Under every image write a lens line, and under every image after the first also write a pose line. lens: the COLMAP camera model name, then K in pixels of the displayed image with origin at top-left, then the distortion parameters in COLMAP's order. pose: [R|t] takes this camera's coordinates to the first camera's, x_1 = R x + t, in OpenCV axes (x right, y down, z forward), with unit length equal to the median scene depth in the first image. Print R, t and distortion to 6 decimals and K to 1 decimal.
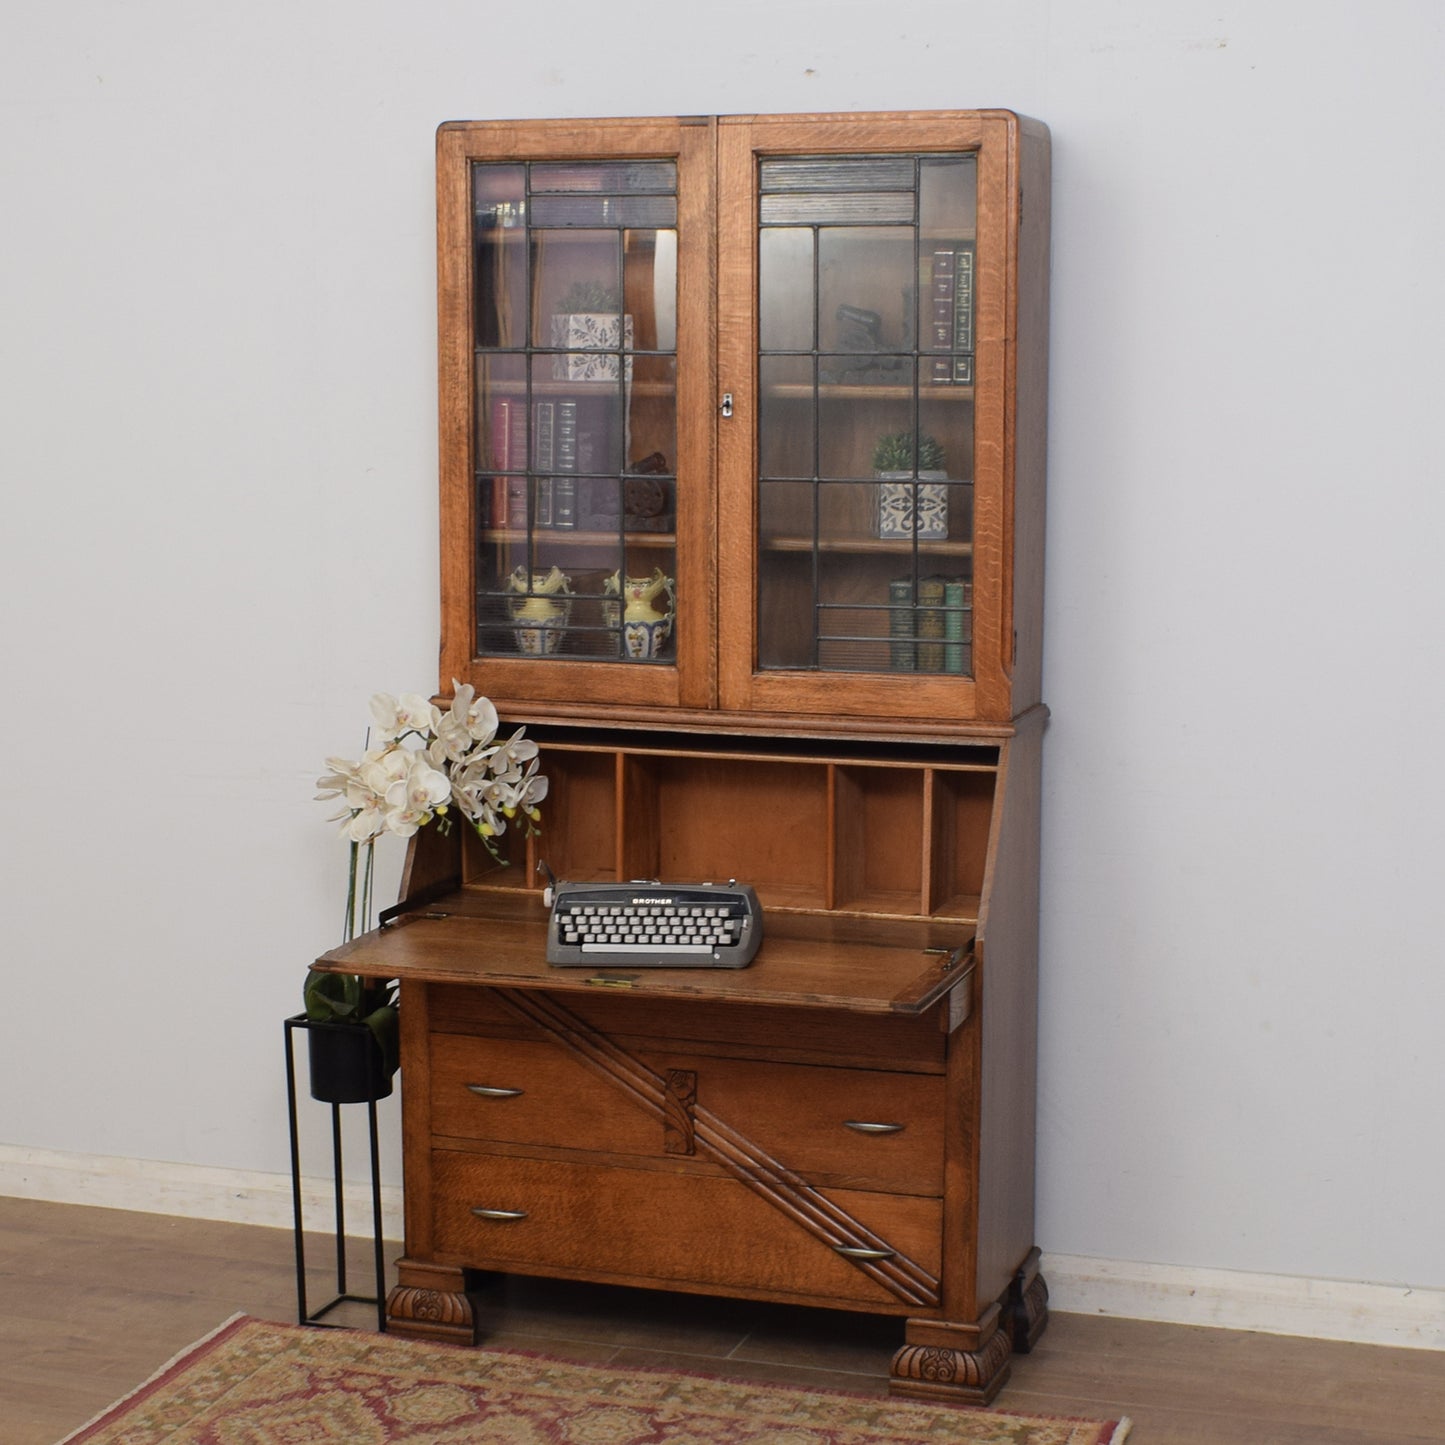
lens RADIAL K [[2955.9, 0, 726.2], [0, 2955.9, 879.4], [0, 0, 1]] dist [-0.098170, -0.025035]
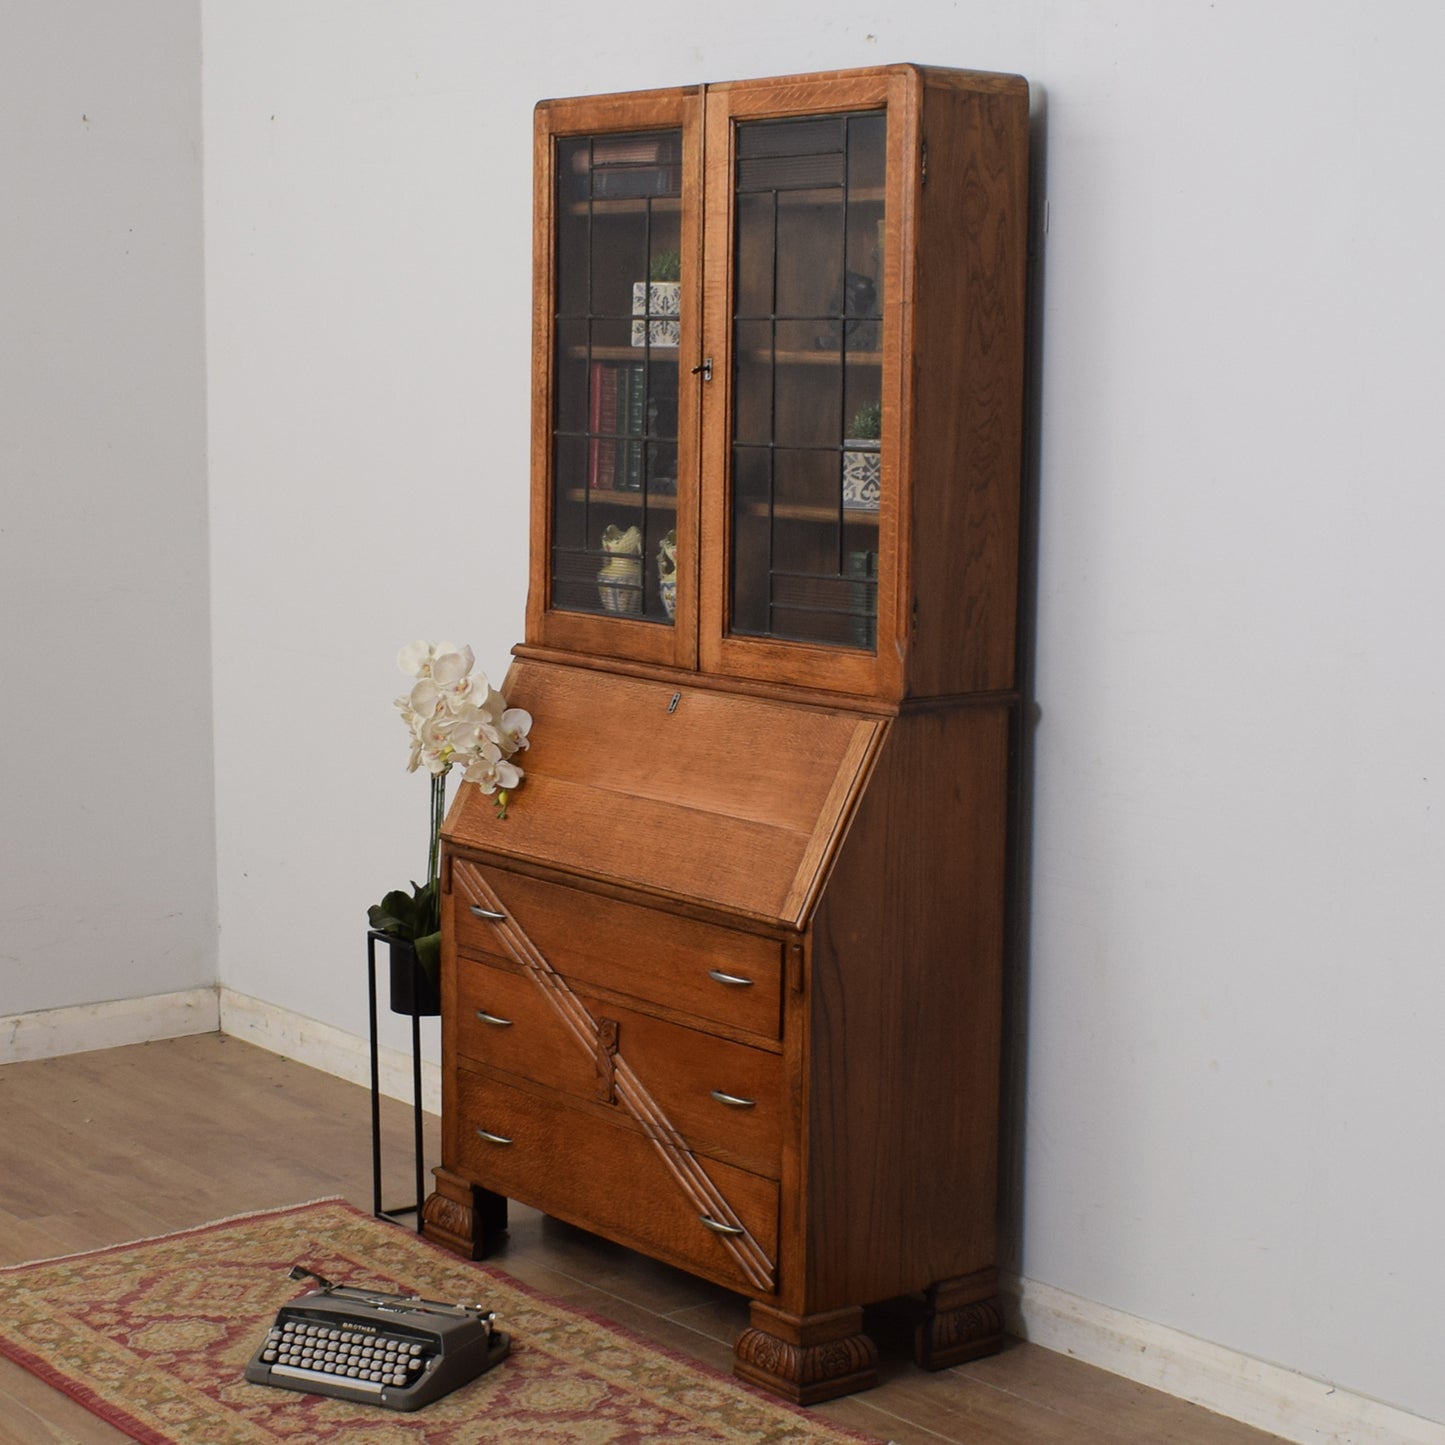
lens RADIAL K [[2932.8, 0, 577.3], [0, 2932.8, 819.6], [0, 0, 1]] dist [-0.107739, 0.018879]
pose [[0.818465, 0.097059, -0.566299, 0.540578], [-0.111826, 0.993690, 0.008690, -0.011424], [0.563569, 0.056215, 0.824154, 0.157240]]
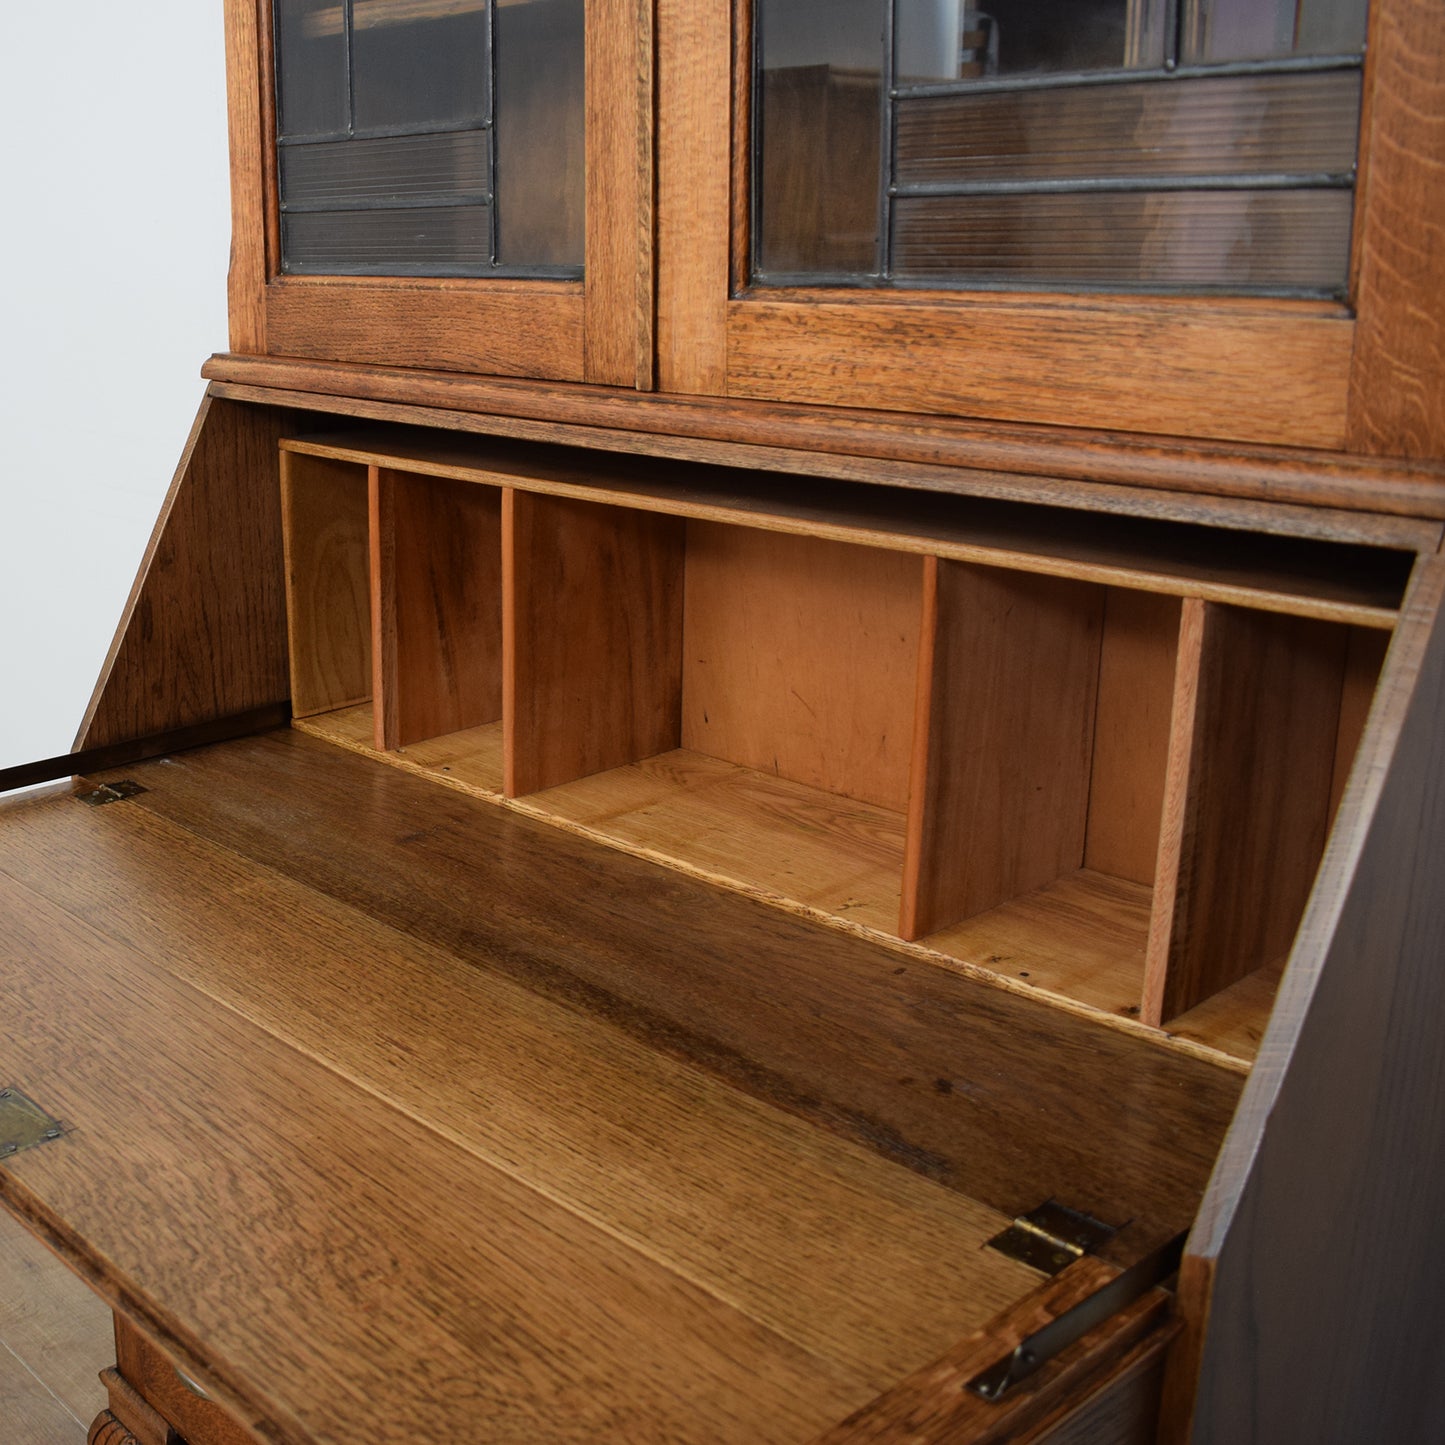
lens RADIAL K [[1789.4, 0, 294.4], [0, 1789.4, 680.3], [0, 0, 1]] dist [-0.096857, 0.013663]
pose [[0.809131, 0.119814, -0.575283, 0.099406], [-0.070725, 0.991732, 0.107074, -0.041896], [0.583356, -0.045950, 0.810916, 0.788489]]
